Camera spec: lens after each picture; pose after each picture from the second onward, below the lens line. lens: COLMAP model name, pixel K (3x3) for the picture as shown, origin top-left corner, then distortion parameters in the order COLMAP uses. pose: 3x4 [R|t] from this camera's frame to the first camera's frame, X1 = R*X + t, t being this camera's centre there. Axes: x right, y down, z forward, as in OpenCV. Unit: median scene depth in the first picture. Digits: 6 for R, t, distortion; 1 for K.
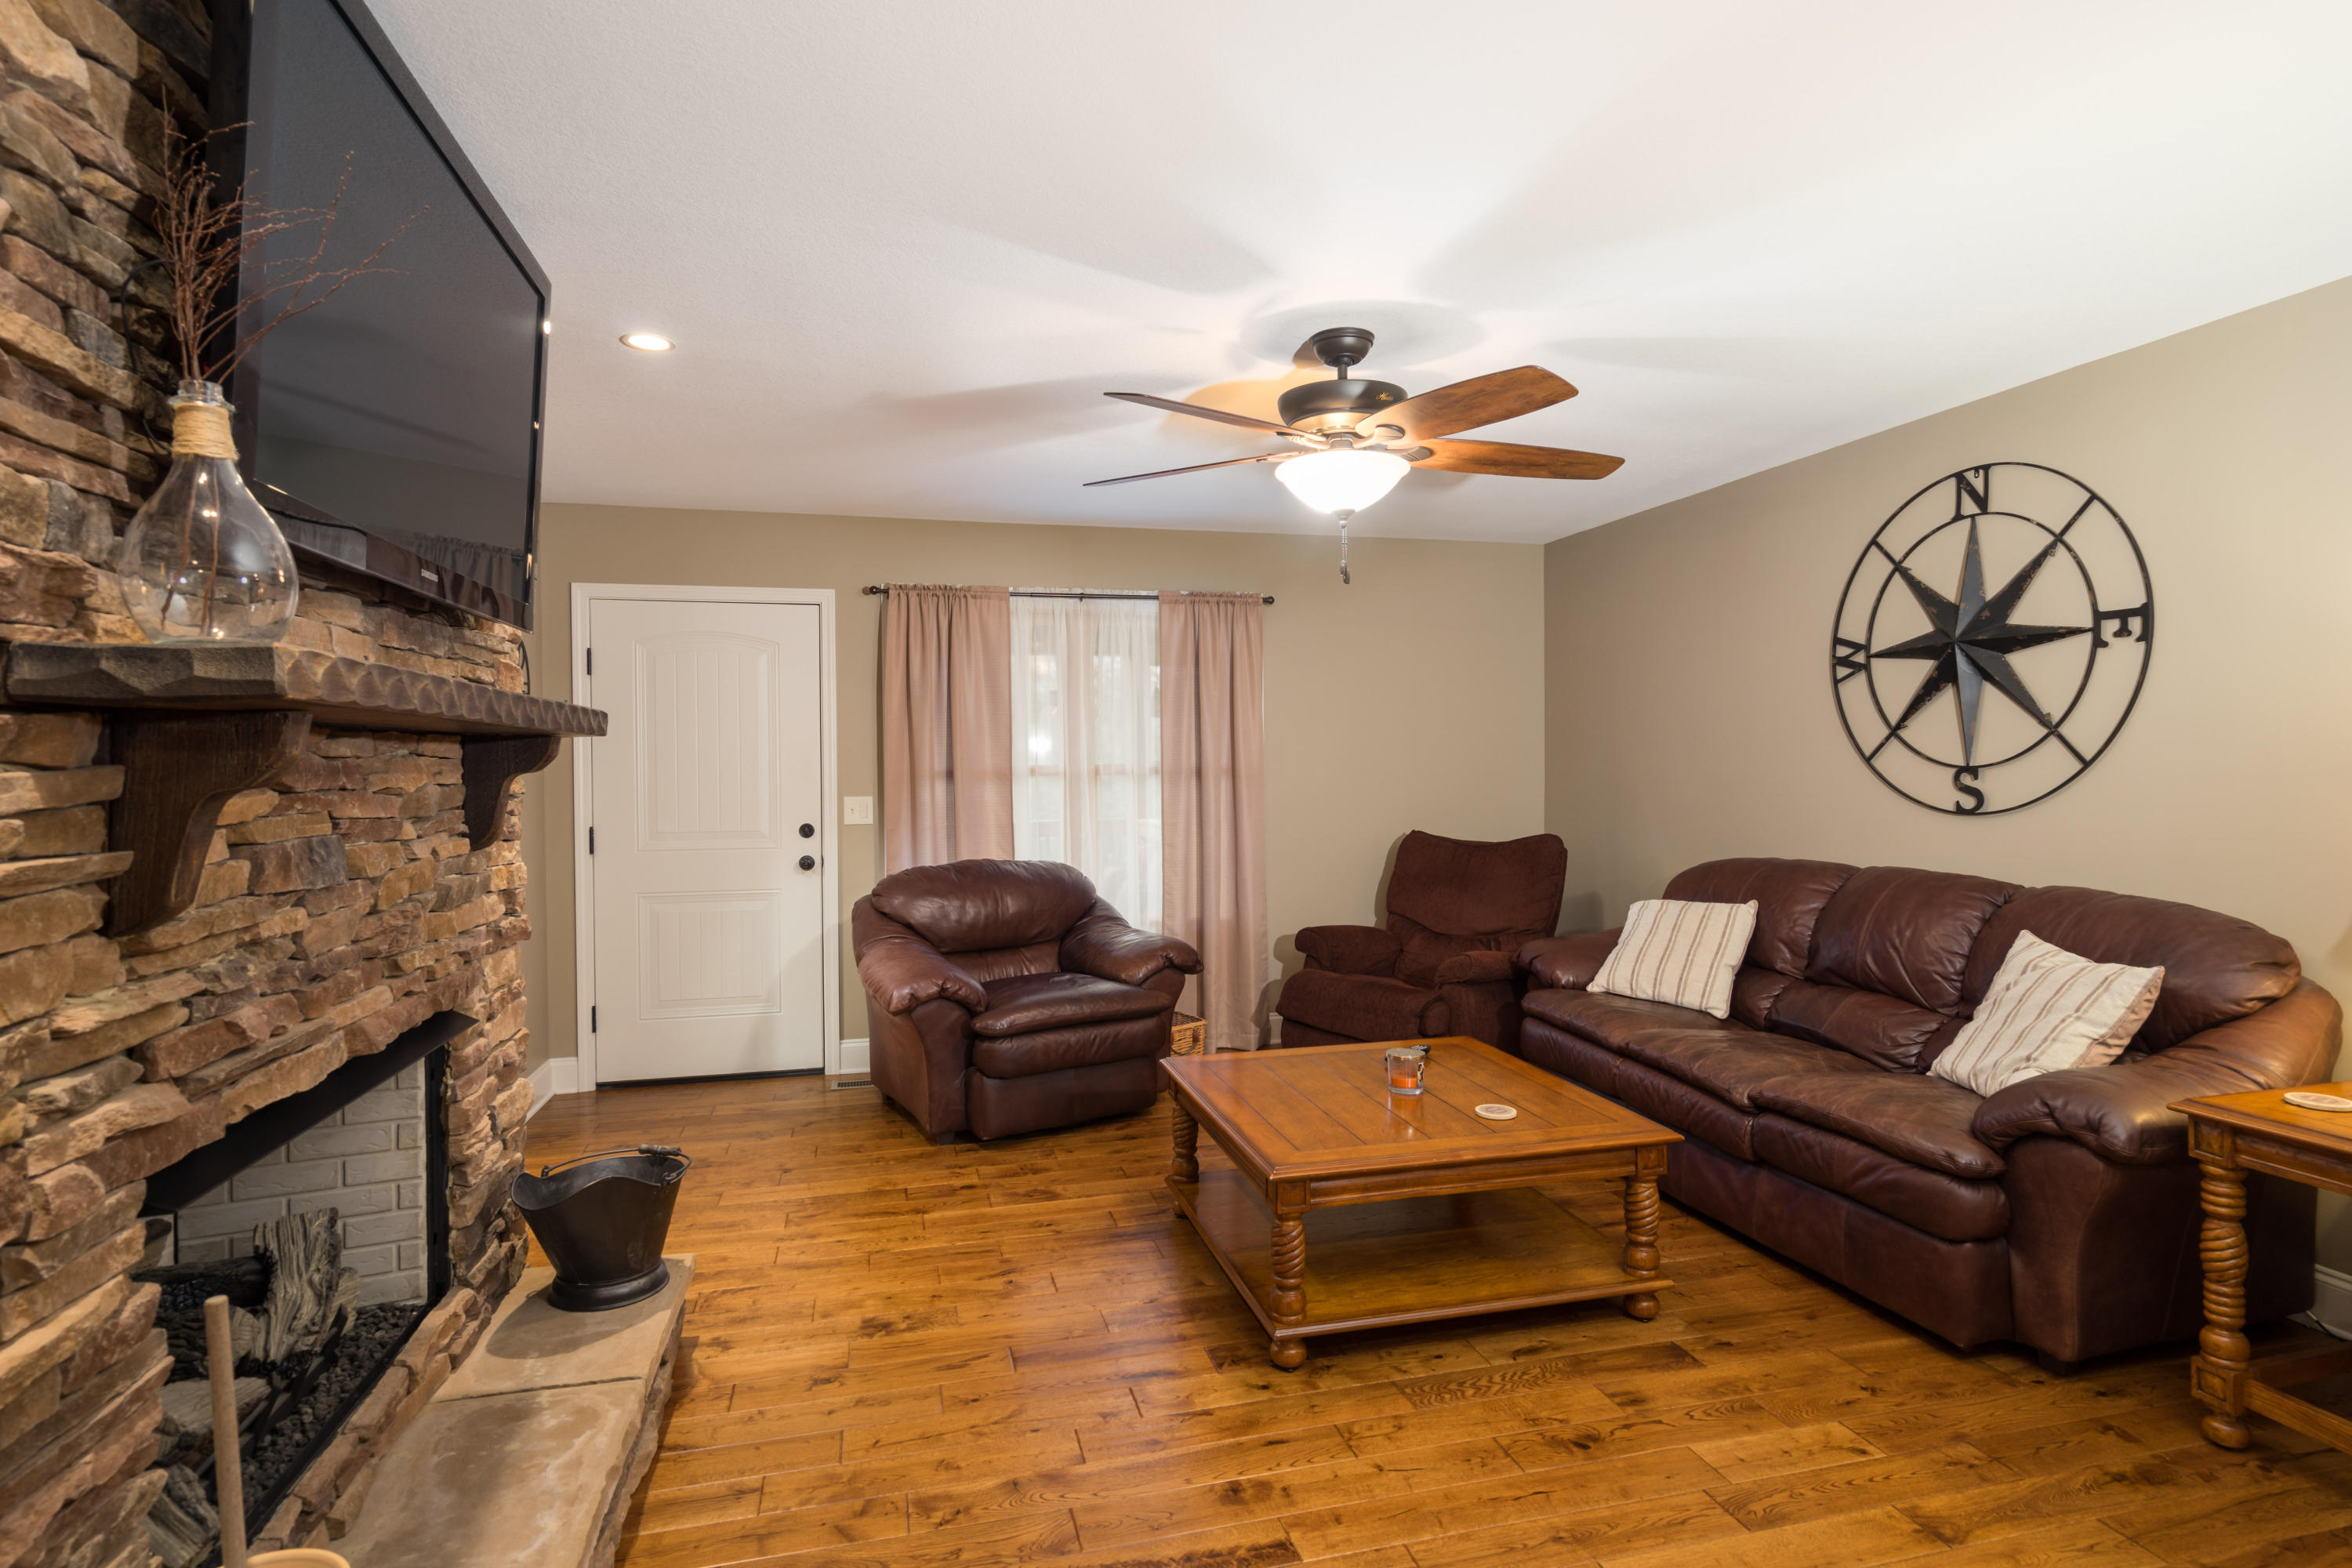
lens RADIAL K [[1205.0, 0, 1180.7], [0, 1205.0, 775.2], [0, 0, 1]] dist [0.004175, 0.000076]
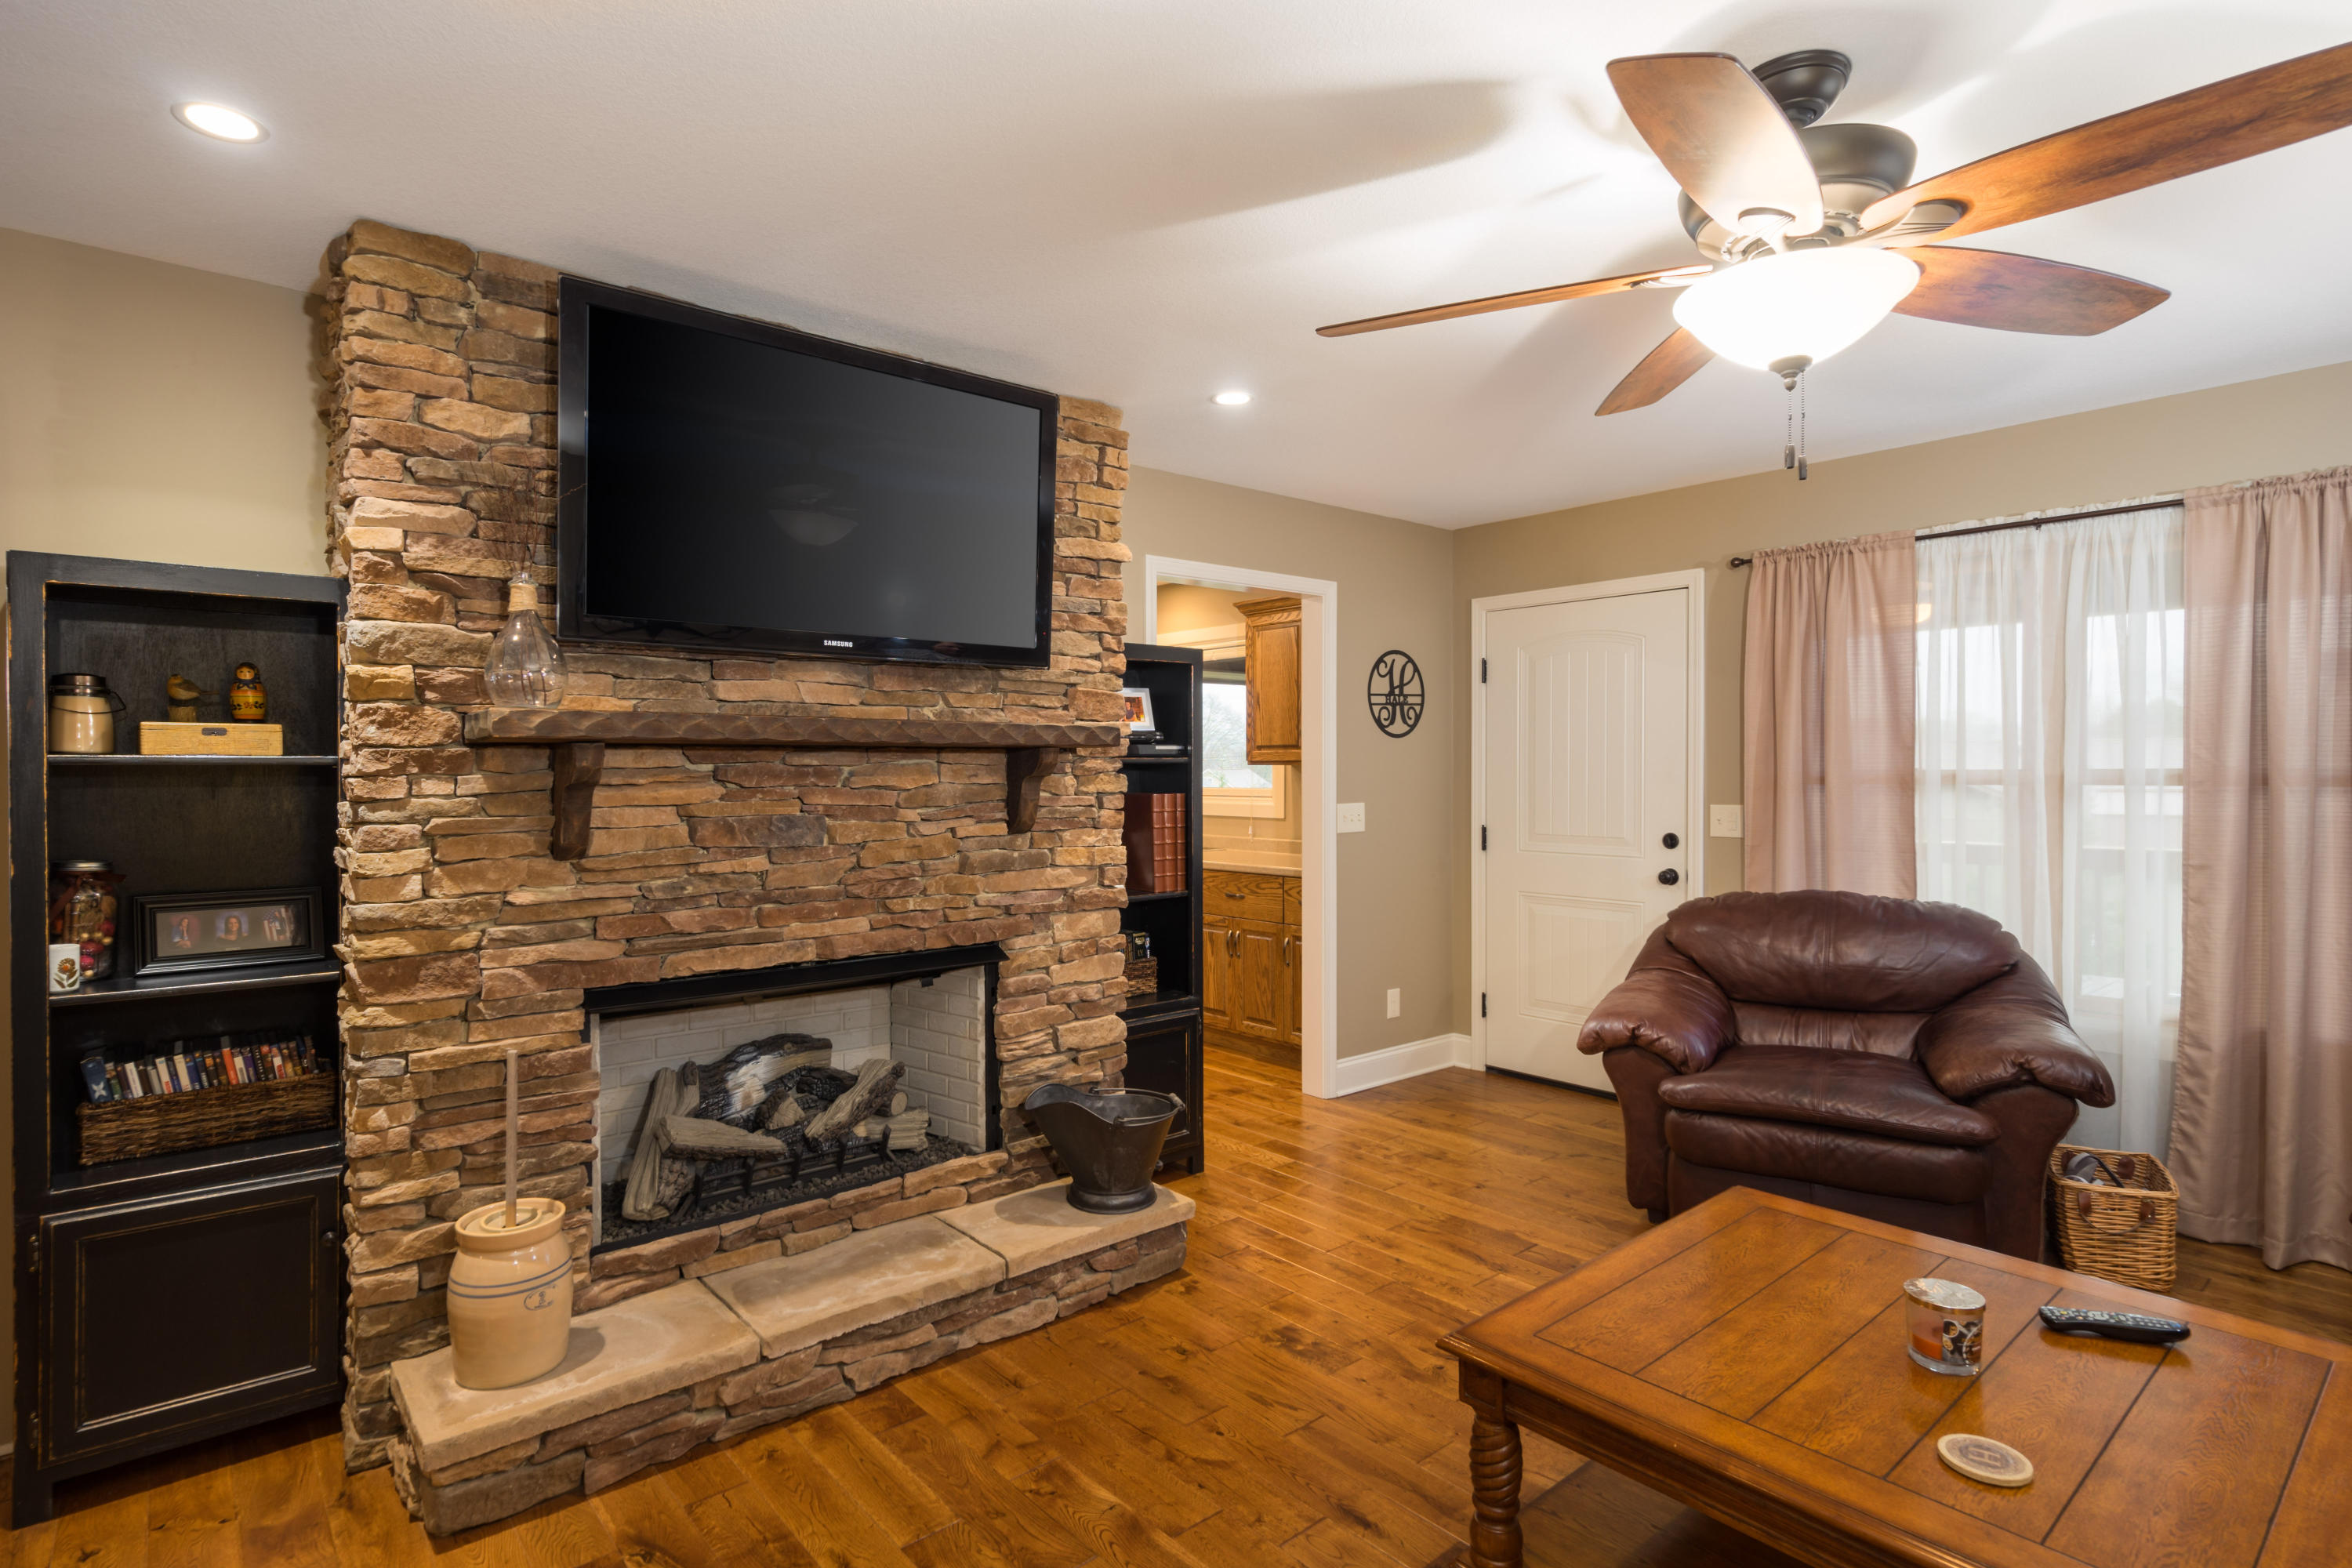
lens RADIAL K [[1205.0, 0, 1180.7], [0, 1205.0, 775.2], [0, 0, 1]] dist [0.004175, 0.000076]
pose [[0.432832, 0.010124, -0.901418, 0.498445], [-0.008354, 0.999939, 0.007219, -0.009521], [0.901436, 0.004405, 0.432890, 0.407105]]
